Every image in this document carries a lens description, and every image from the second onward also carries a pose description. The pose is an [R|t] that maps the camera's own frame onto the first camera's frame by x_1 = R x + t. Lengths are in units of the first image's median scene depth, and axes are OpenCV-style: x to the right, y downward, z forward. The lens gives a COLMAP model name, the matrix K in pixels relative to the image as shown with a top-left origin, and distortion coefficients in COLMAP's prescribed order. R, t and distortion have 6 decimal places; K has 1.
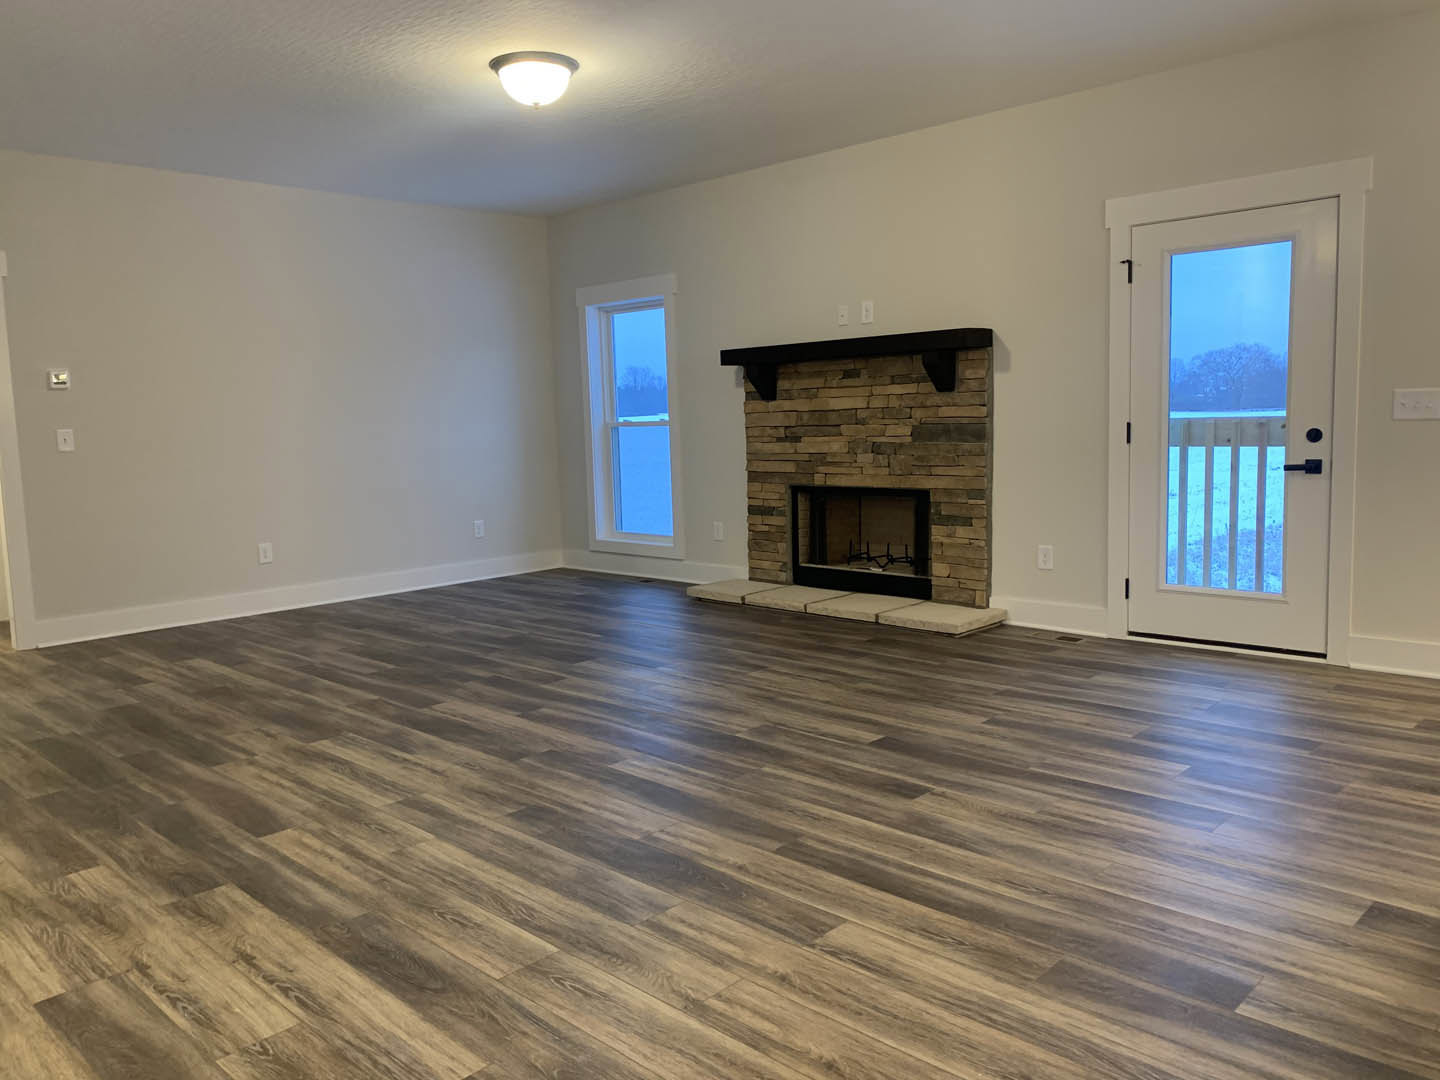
lens RADIAL K [[1080.2, 0, 720.0], [0, 1080.2, 540.0], [0, 0, 1]] dist [0.056588, -0.081778]
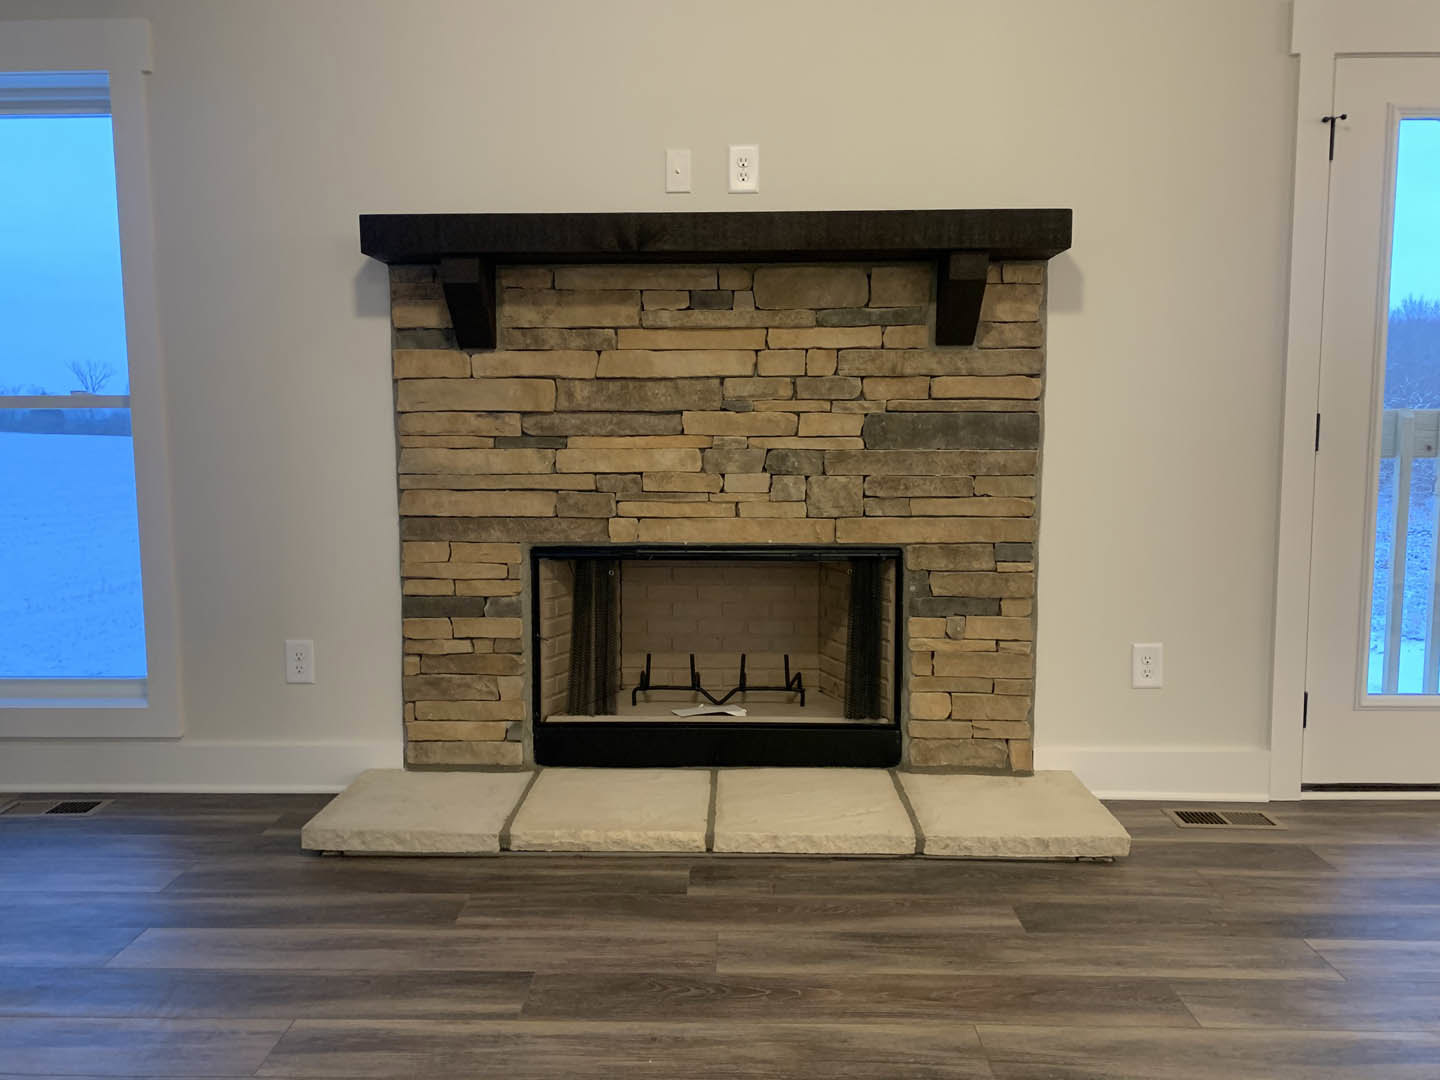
lens RADIAL K [[1080.2, 0, 720.0], [0, 1080.2, 540.0], [0, 0, 1]] dist [0.056588, -0.081778]
pose [[0.730948, -0.039799, 0.681271, -0.211675], [0.059566, 0.998209, -0.005595, -0.053916], [-0.679828, 0.044670, 0.732010, 0.732038]]
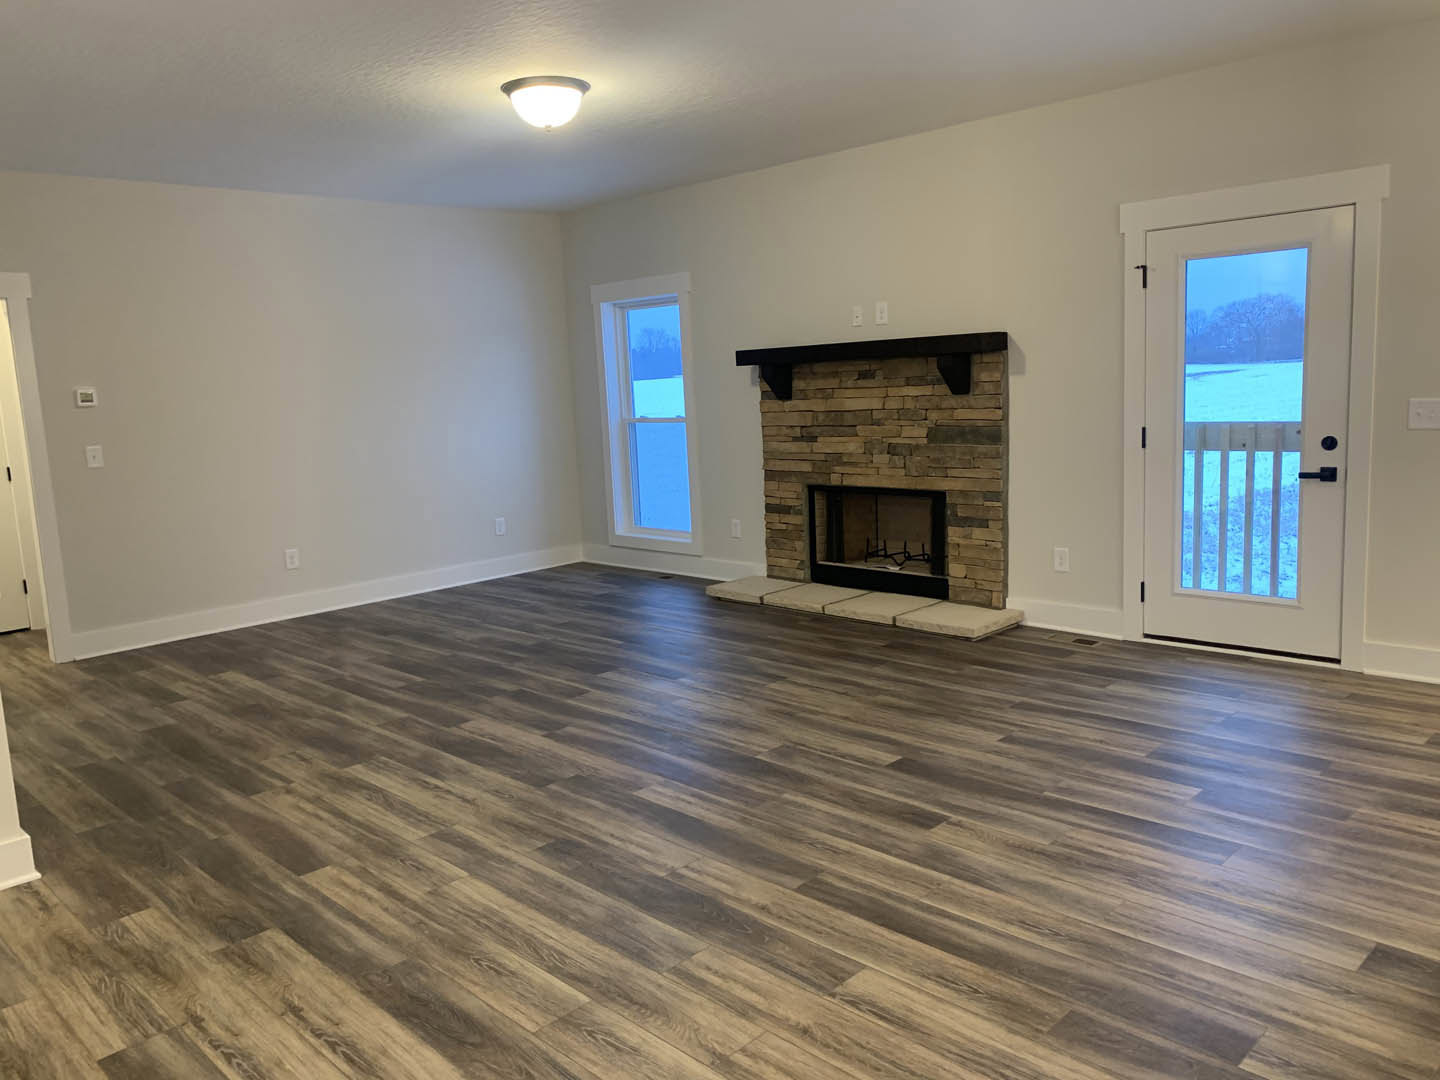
lens RADIAL K [[1080.2, 0, 720.0], [0, 1080.2, 540.0], [0, 0, 1]] dist [0.056588, -0.081778]
pose [[0.999737, -0.015191, -0.017204, 0.000571], [0.015800, 0.999233, 0.035826, -0.042482], [0.016647, -0.036088, 0.999210, -0.012036]]
